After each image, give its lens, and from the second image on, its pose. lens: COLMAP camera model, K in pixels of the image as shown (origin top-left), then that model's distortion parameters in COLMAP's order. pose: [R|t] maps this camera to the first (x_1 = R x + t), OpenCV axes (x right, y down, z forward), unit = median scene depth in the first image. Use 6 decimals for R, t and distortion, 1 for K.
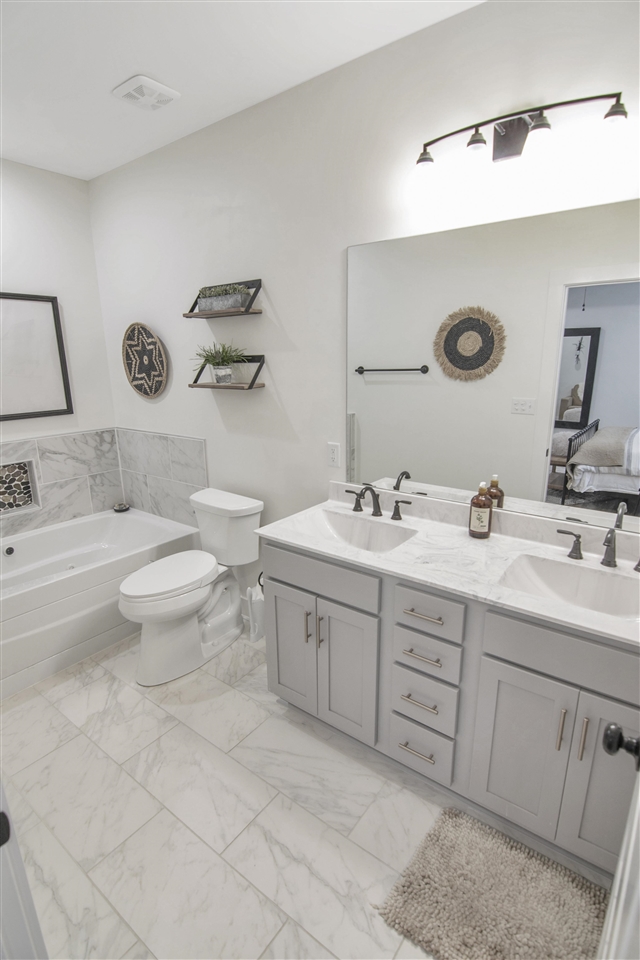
lens RADIAL K [[470.1, 0, 326.7], [0, 470.1, 479.2], [0, 0, 1]] dist [-0.008905, -0.007059]
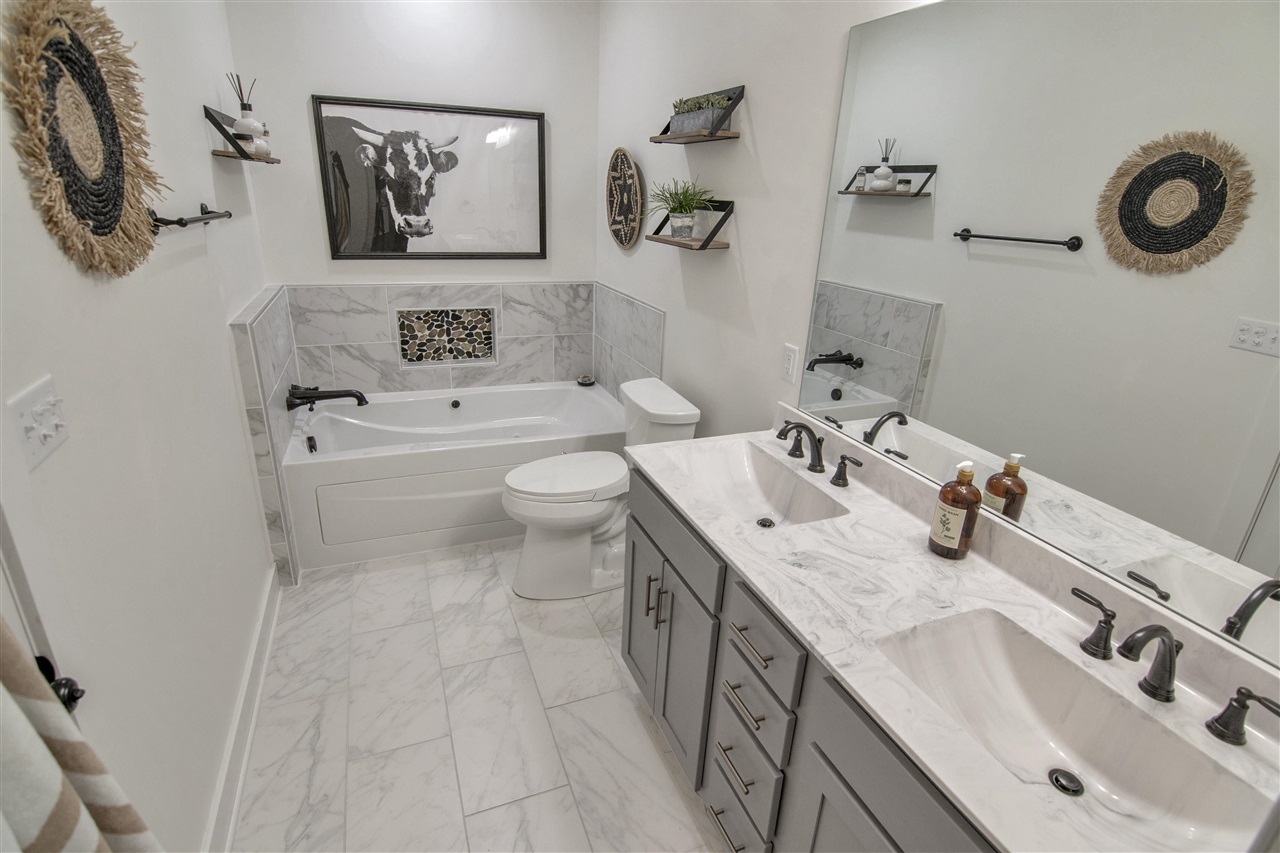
lens RADIAL K [[626.8, 0, 616.2], [0, 626.8, 422.8], [0, 0, 1]] dist [-0.008905, -0.007059]
pose [[0.856220, 0.222520, -0.466233, 0.195687], [-0.178170, 0.974303, 0.137804, -0.041228], [0.484916, -0.034922, 0.873863, 0.100429]]
